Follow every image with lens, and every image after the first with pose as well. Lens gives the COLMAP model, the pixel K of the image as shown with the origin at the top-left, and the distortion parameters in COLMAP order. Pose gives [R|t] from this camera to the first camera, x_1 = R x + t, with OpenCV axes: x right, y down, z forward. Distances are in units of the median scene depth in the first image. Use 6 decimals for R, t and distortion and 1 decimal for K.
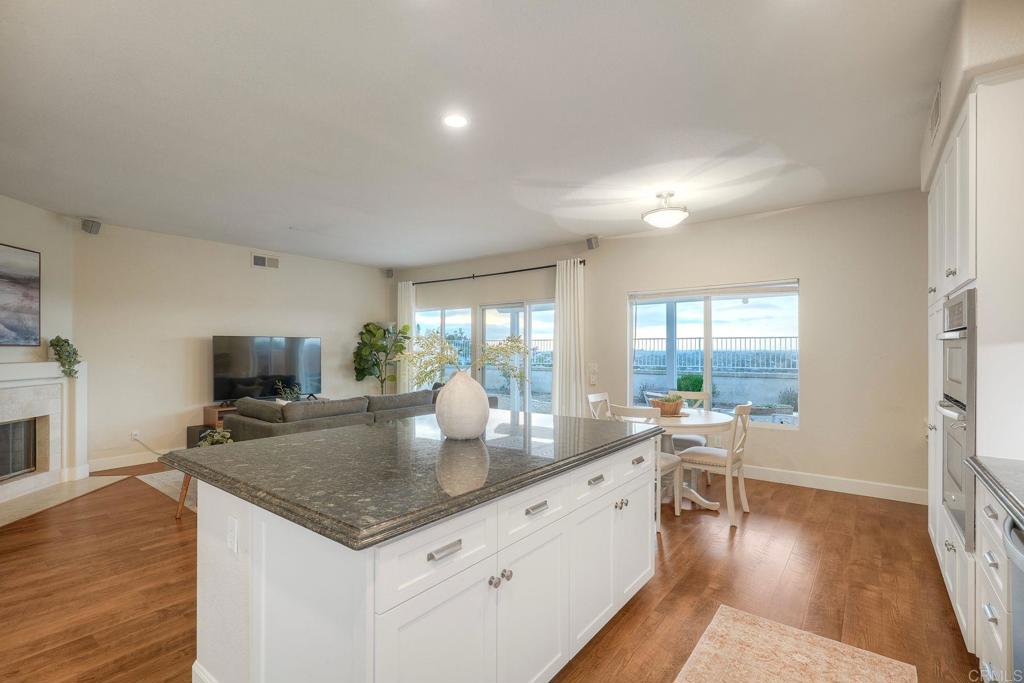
lens RADIAL K [[450.3, 0, 494.6], [0, 450.3, 339.6], [0, 0, 1]] dist [0.002464, 0.000735]
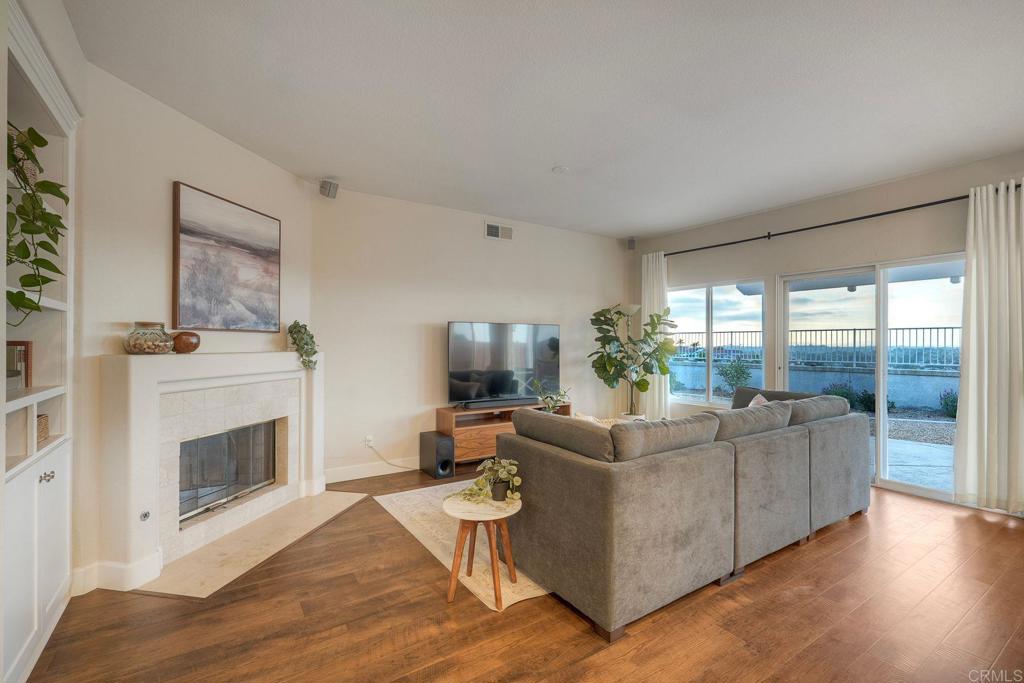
lens RADIAL K [[458.3, 0, 518.1], [0, 458.3, 329.5], [0, 0, 1]] dist [0.000111, 0.000030]
pose [[0.952863, 0.001644, -0.303397, -0.316679], [-0.002920, 0.999989, -0.003750, 0.009962], [0.303387, 0.004459, 0.952857, 0.314281]]
